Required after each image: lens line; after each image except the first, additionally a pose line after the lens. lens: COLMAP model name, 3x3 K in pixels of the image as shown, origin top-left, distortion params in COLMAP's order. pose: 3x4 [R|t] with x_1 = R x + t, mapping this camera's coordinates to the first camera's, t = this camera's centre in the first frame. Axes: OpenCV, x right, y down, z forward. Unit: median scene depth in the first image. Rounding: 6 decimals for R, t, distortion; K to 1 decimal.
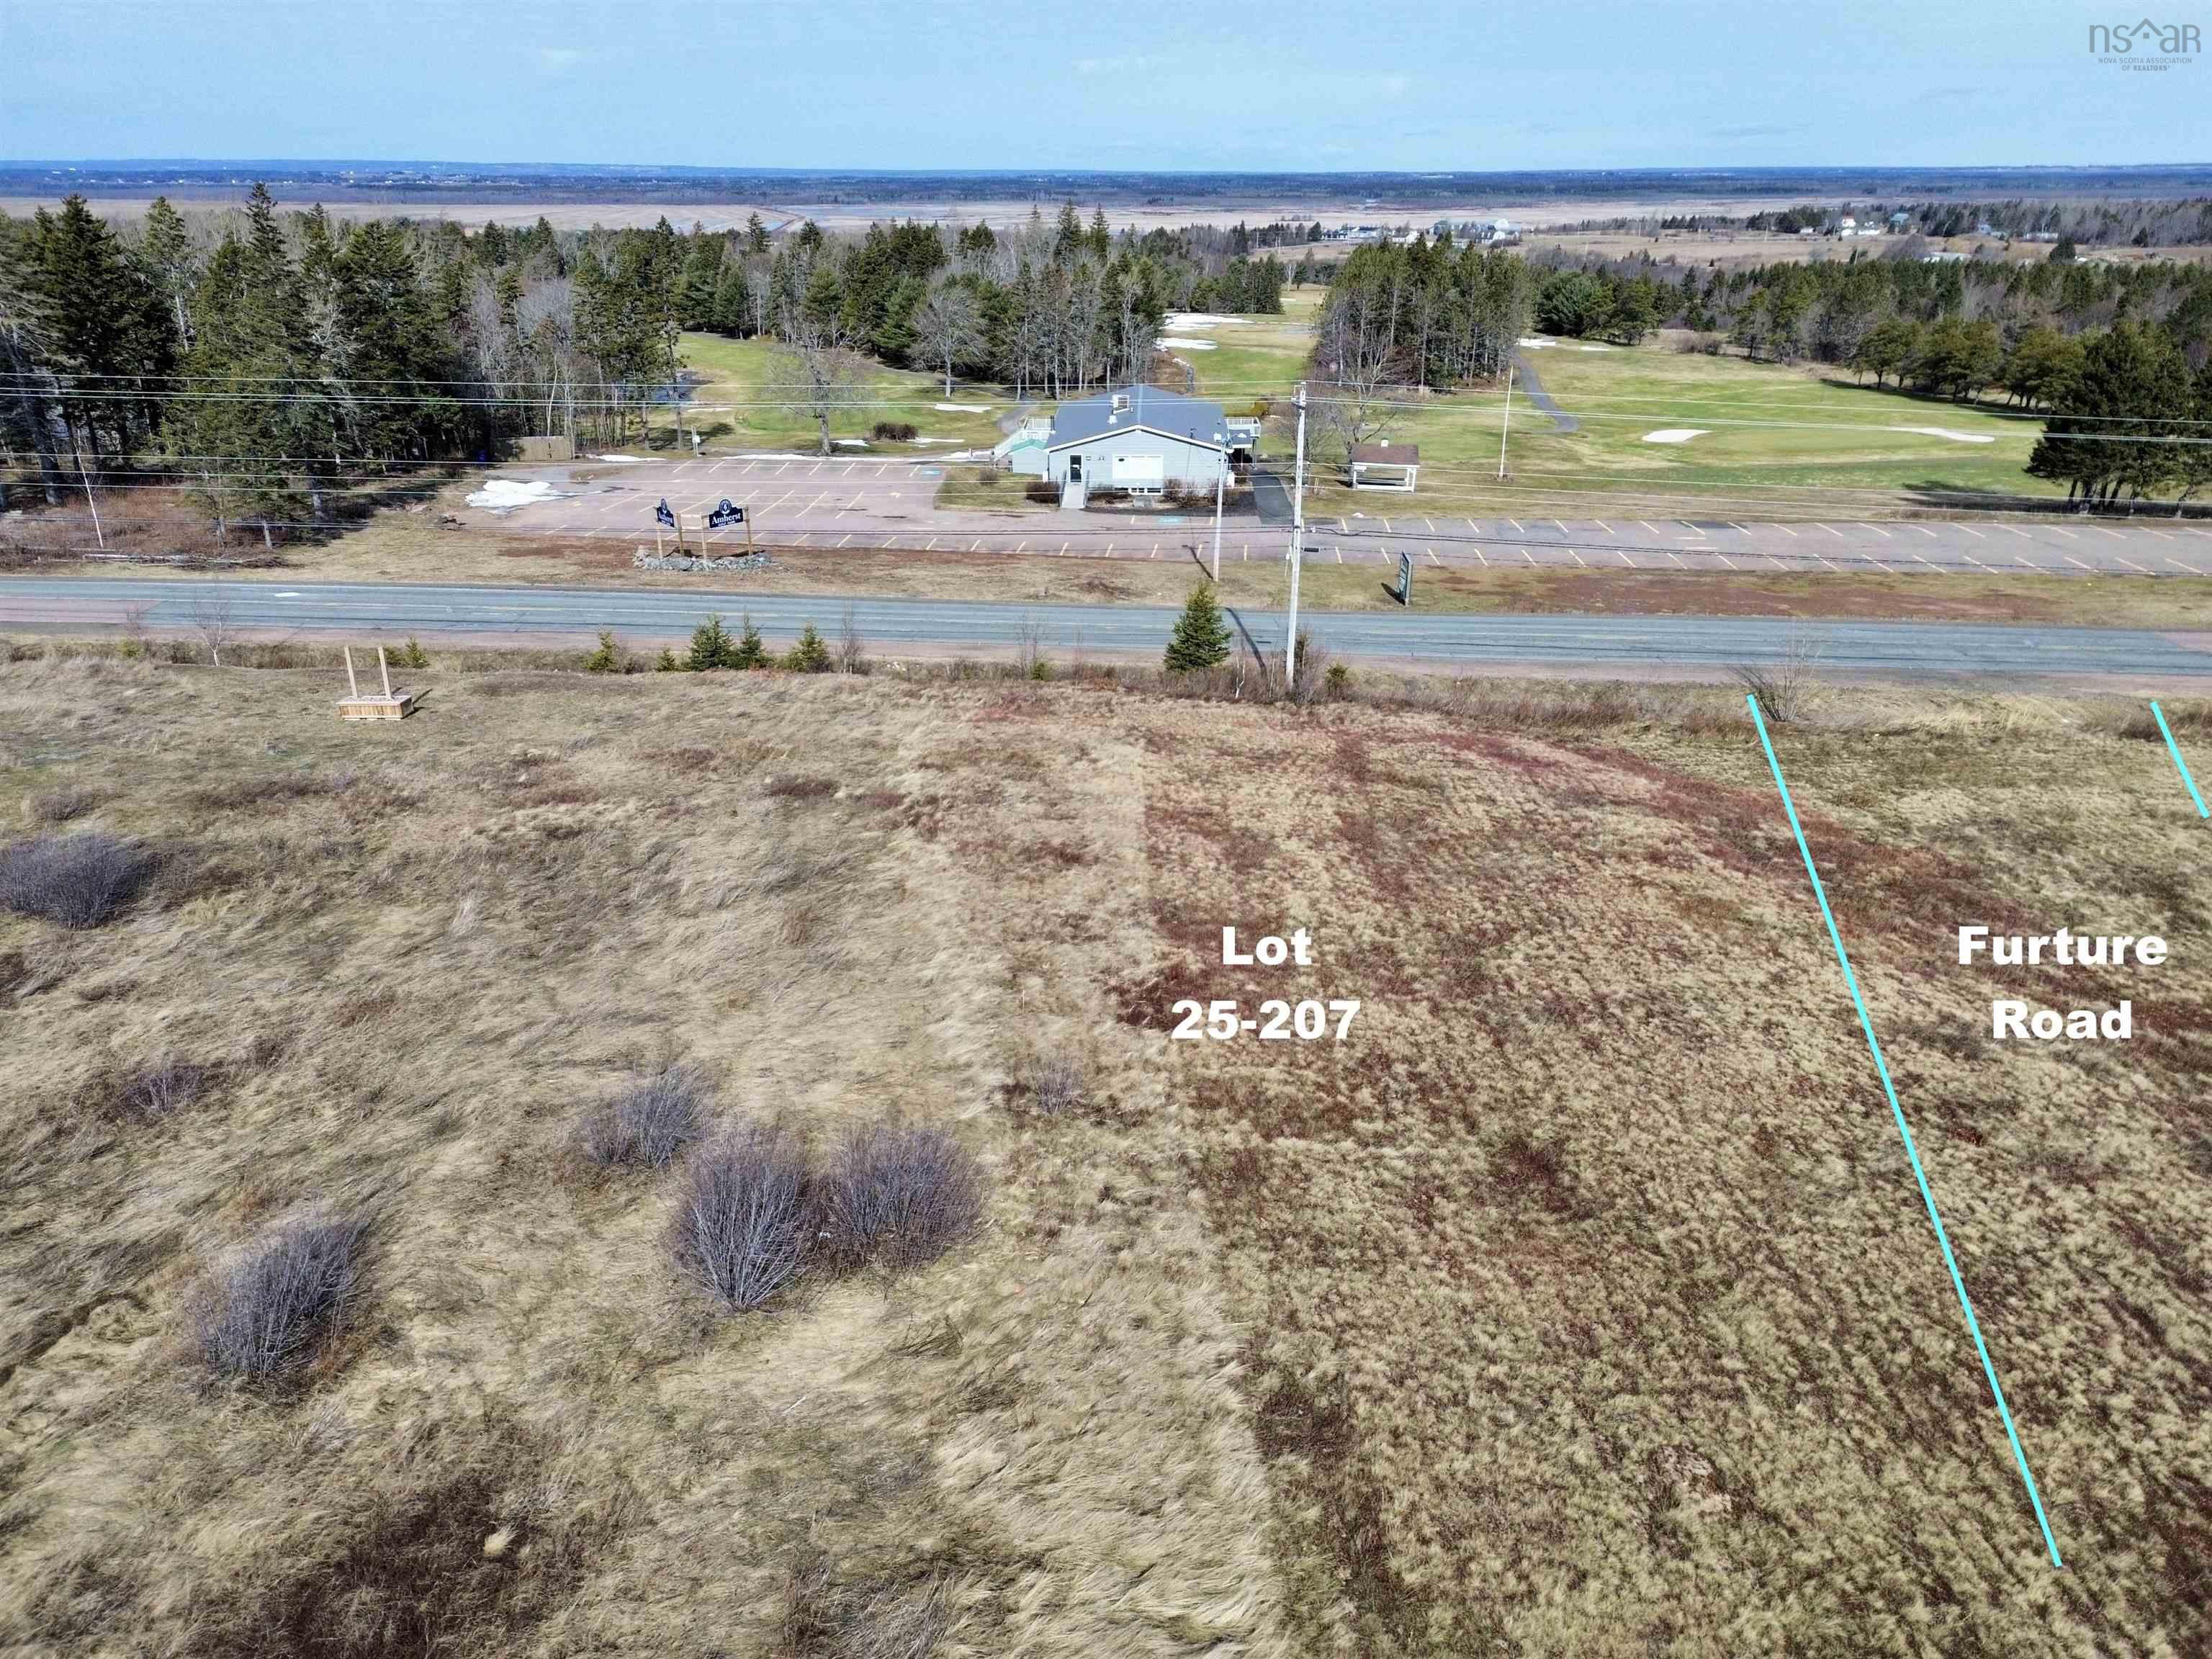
lens RADIAL K [[1589.2, 0, 1108.8], [0, 1589.2, 816.0], [0, 0, 1]] dist [0.082445, -0.083523]
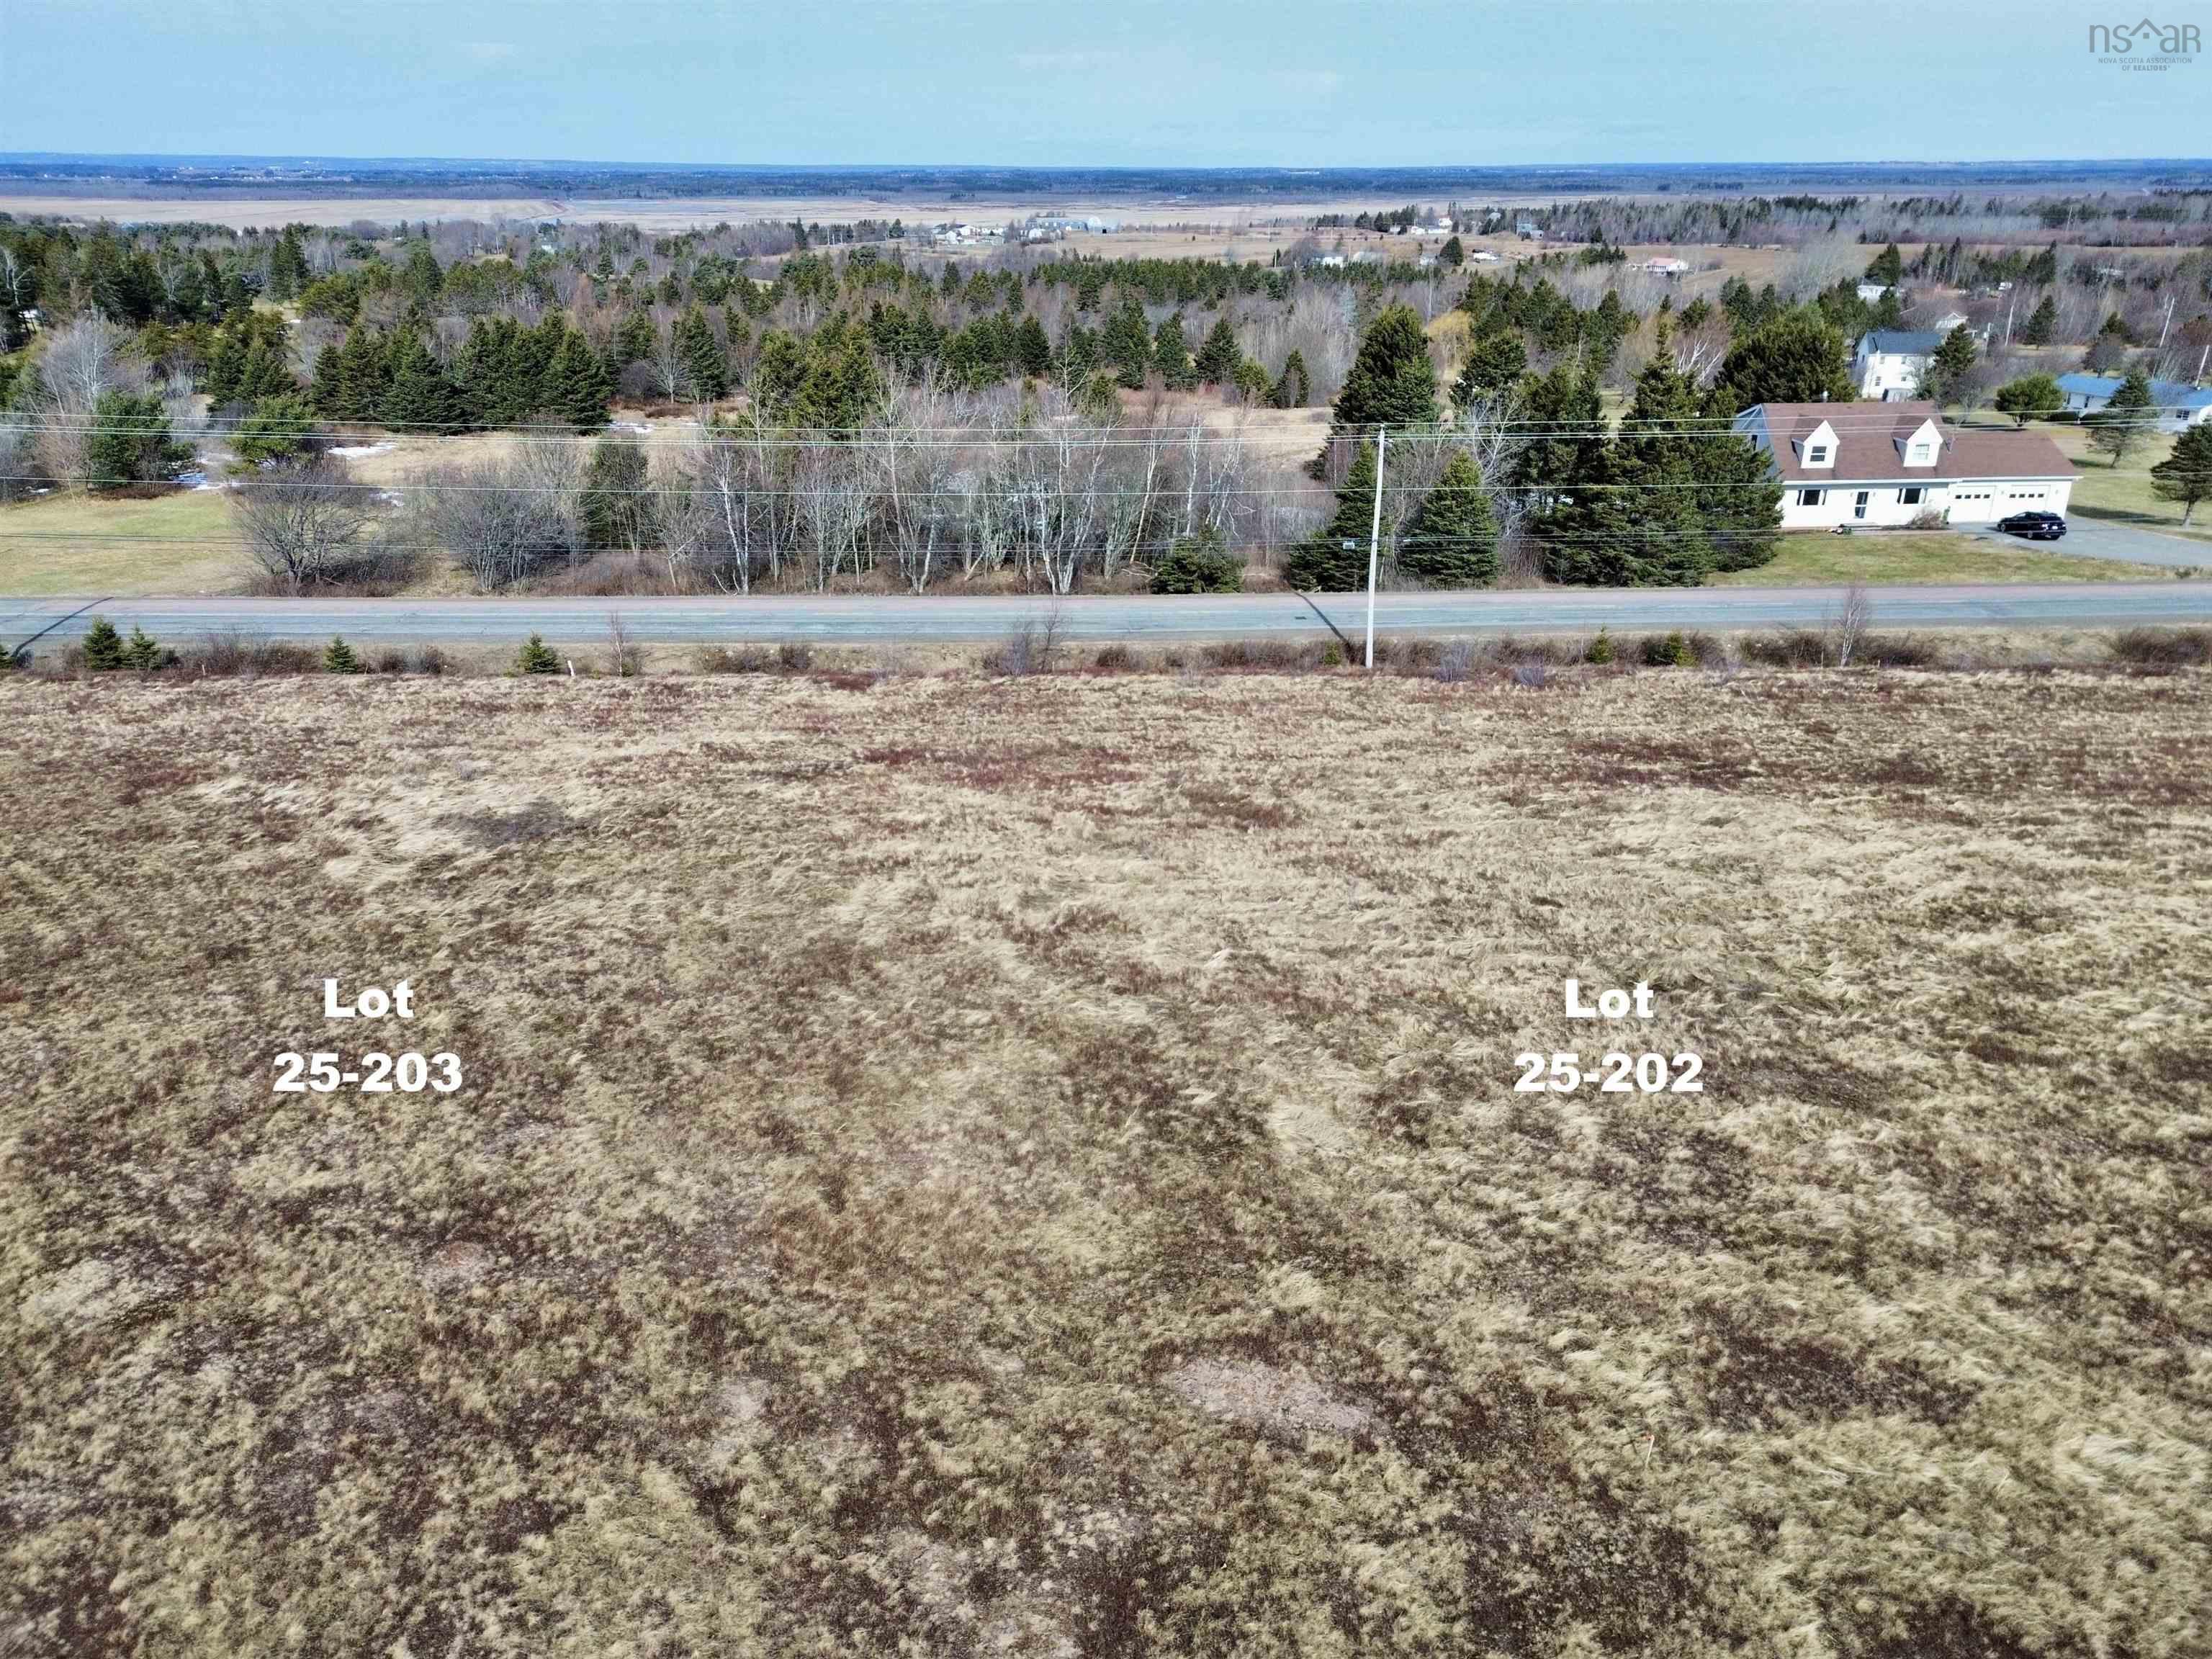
lens RADIAL K [[1589.2, 0, 1108.8], [0, 1589.2, 816.0], [0, 0, 1]] dist [0.082445, -0.083523]
pose [[0.998735, -0.019149, 0.046486, 0.737713], [0.019042, 0.999815, 0.002745, 0.021089], [-0.046530, -0.001856, 0.998915, -0.061701]]
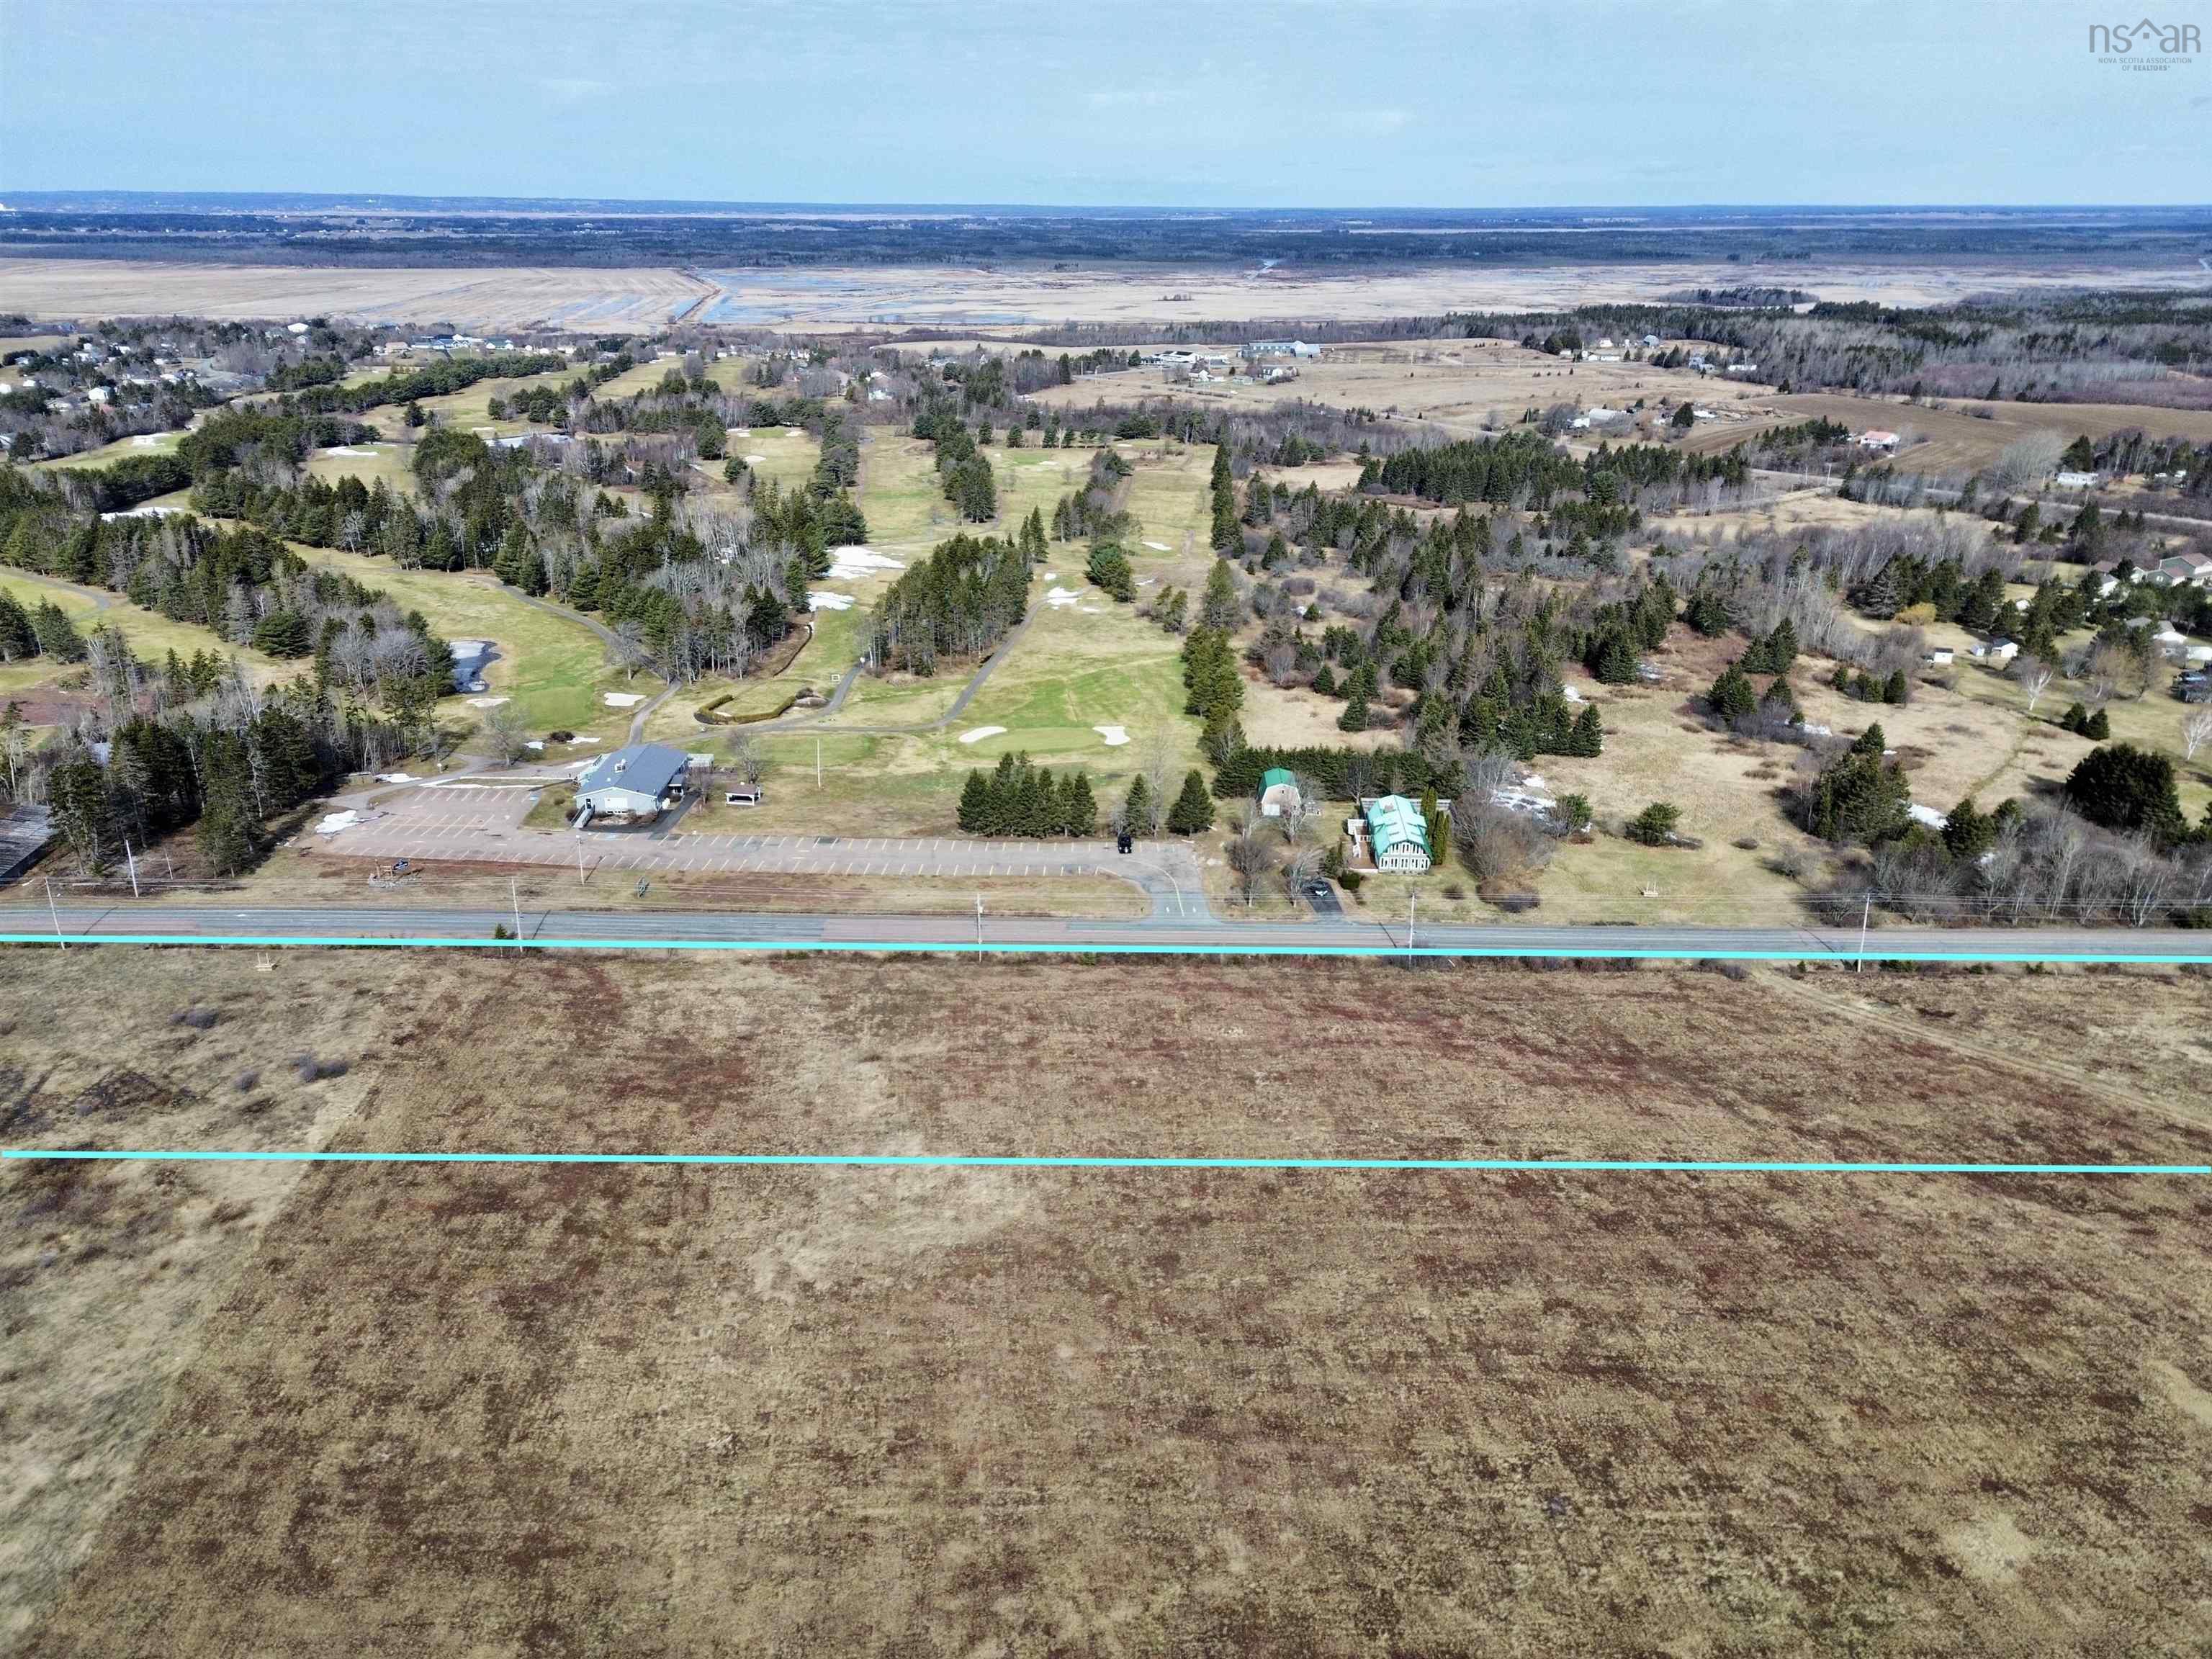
lens RADIAL K [[1589.2, 0, 1108.8], [0, 1589.2, 816.0], [0, 0, 1]] dist [0.082445, -0.083523]
pose [[0.999458, -0.008161, 0.031886, 0.249279], [0.008657, 0.999843, -0.015462, -0.059975], [-0.031755, 0.015730, 0.999372, -0.507604]]
